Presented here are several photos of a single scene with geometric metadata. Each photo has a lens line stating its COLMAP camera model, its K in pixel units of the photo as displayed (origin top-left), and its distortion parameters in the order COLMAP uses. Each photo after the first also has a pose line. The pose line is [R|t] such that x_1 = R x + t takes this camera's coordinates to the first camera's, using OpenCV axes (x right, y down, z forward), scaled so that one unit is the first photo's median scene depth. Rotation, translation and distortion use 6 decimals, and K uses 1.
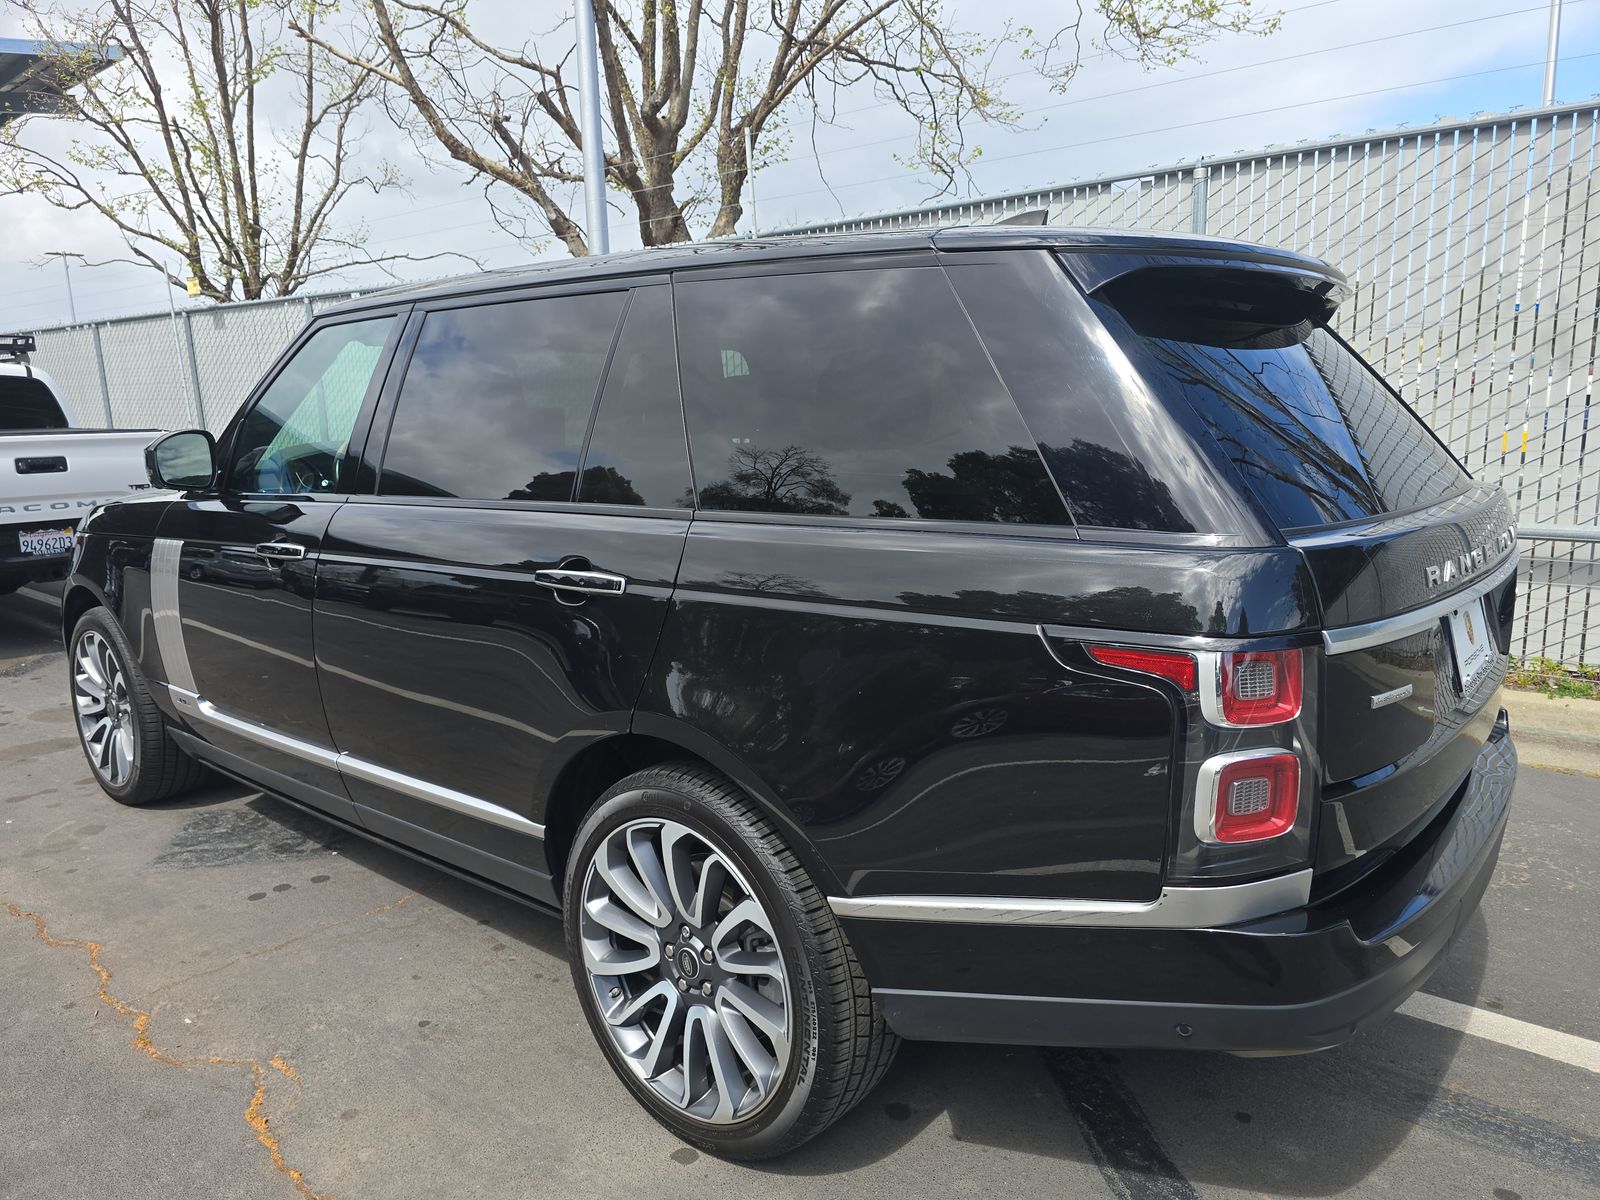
lens RADIAL K [[1087.4, 0, 803.0], [0, 1087.4, 606.1], [0, 0, 1]] dist [0.016590, -0.010445]
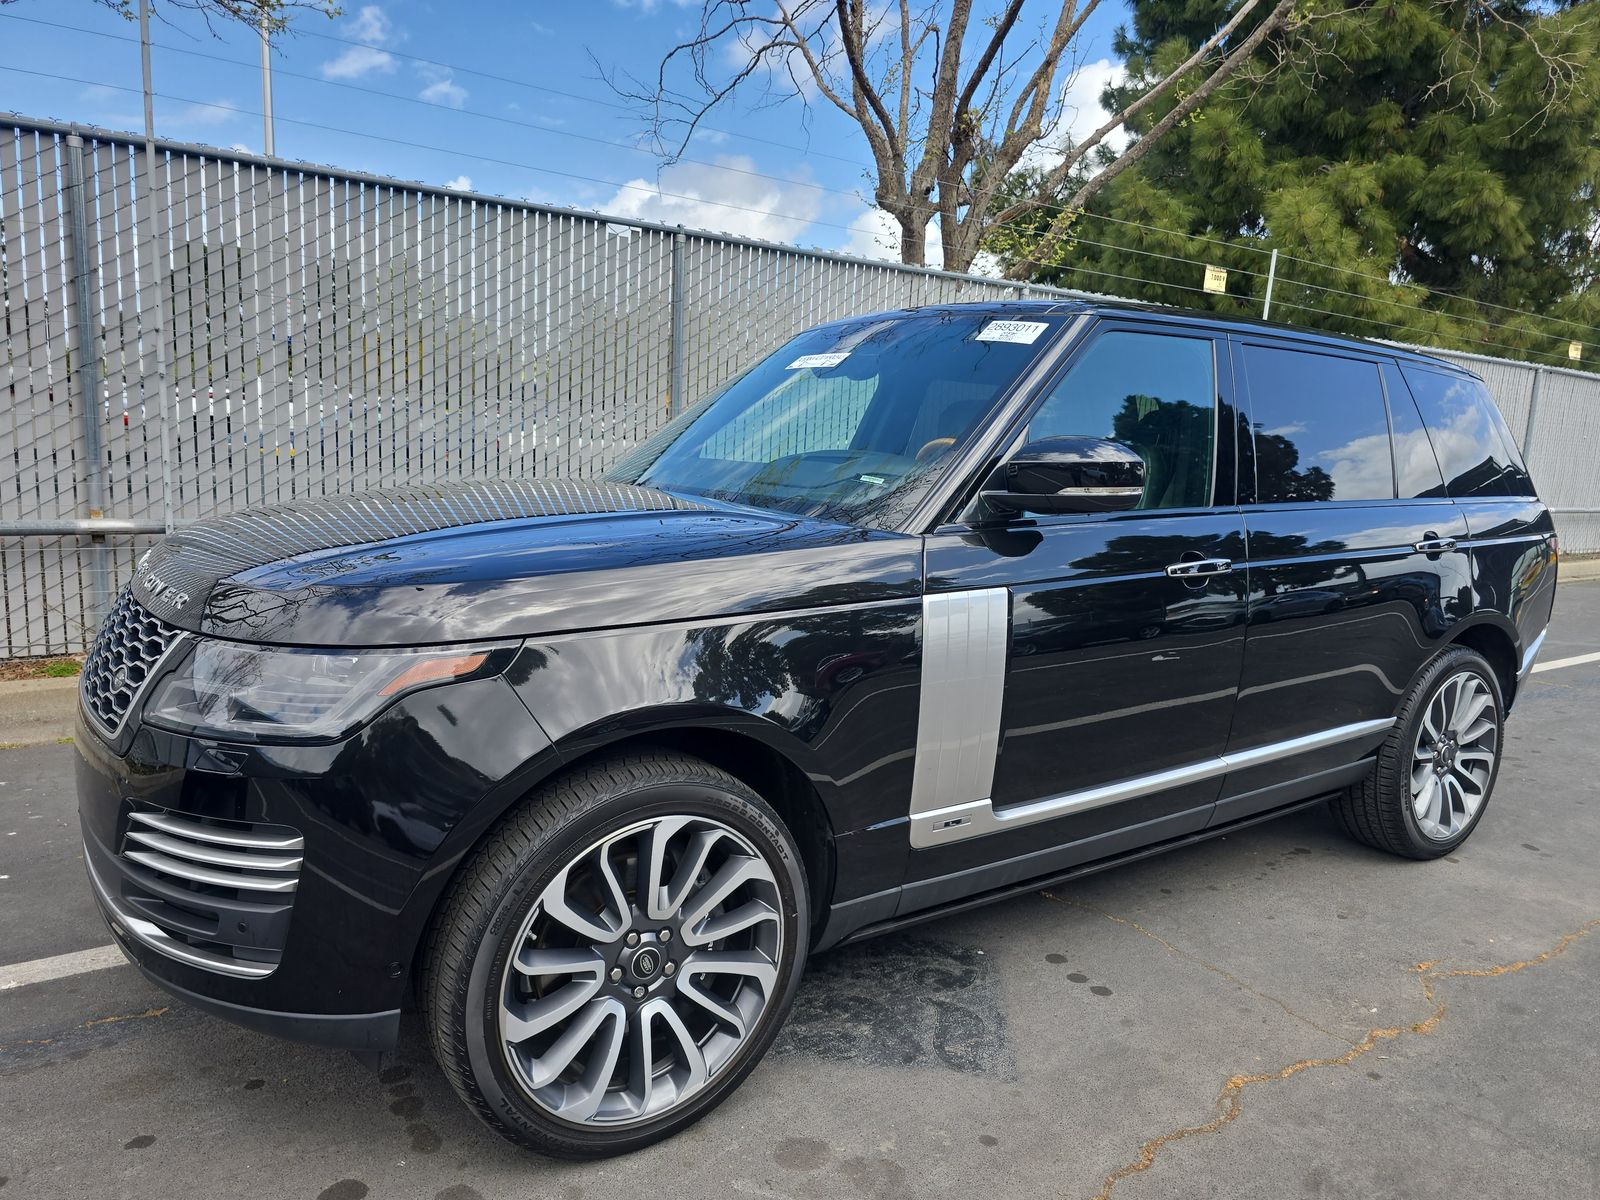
lens RADIAL K [[1087.4, 0, 804.7], [0, 1087.4, 591.9], [0, 0, 1]] dist [0.016590, -0.010445]
pose [[0.256240, -0.103359, 0.961071, -1.193331], [0.126798, 0.989269, 0.072584, -0.113490], [-0.958261, 0.103263, 0.266596, 0.863490]]
